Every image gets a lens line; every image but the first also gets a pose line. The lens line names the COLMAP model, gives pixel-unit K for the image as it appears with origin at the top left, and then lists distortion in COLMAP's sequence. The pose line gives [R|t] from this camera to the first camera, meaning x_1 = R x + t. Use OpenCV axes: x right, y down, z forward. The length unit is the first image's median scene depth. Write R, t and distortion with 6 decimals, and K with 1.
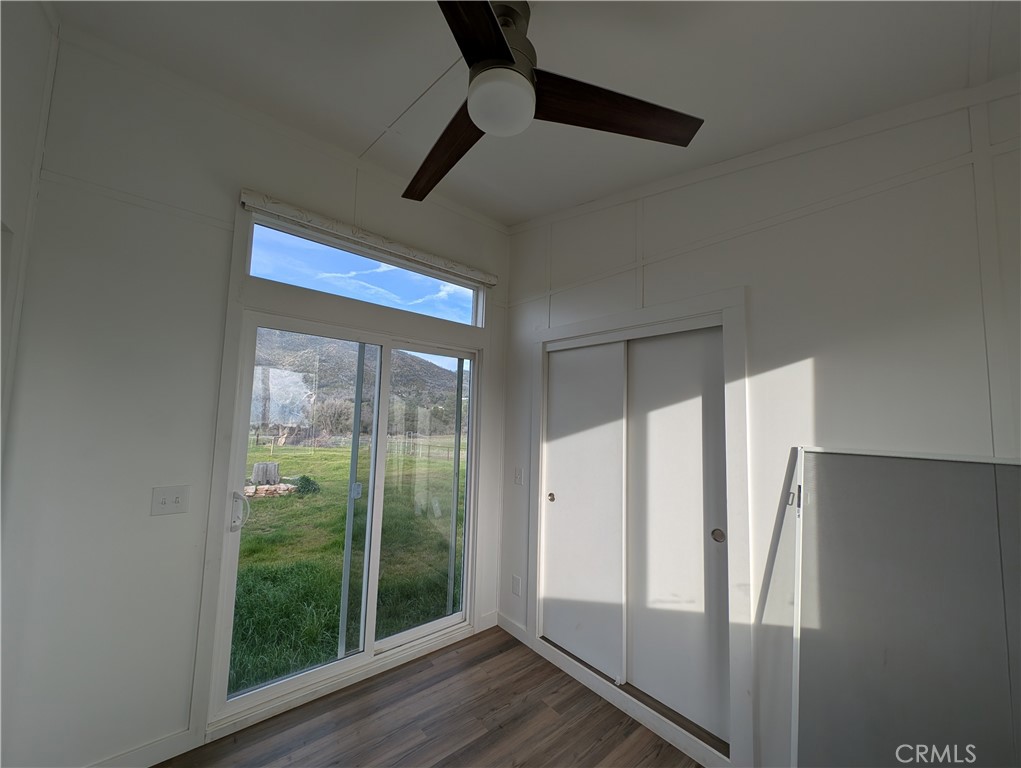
lens RADIAL K [[382.7, 0, 508.0], [0, 382.7, 389.1], [0, 0, 1]] dist [-0.001413, -0.000462]
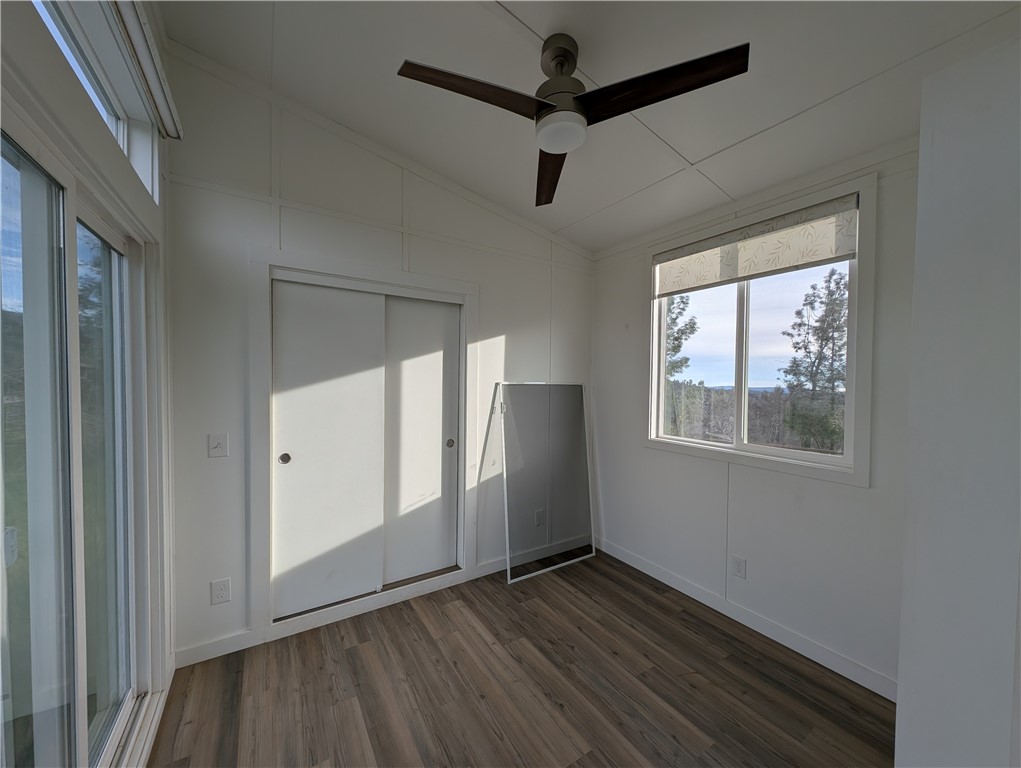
lens RADIAL K [[382.7, 0, 508.0], [0, 382.7, 389.1], [0, 0, 1]] dist [-0.001413, -0.000462]
pose [[0.136951, -0.056400, 0.988971, -0.805272], [-0.088809, 0.993658, 0.068965, 0.038072], [-0.986589, -0.097275, 0.131073, 0.525496]]
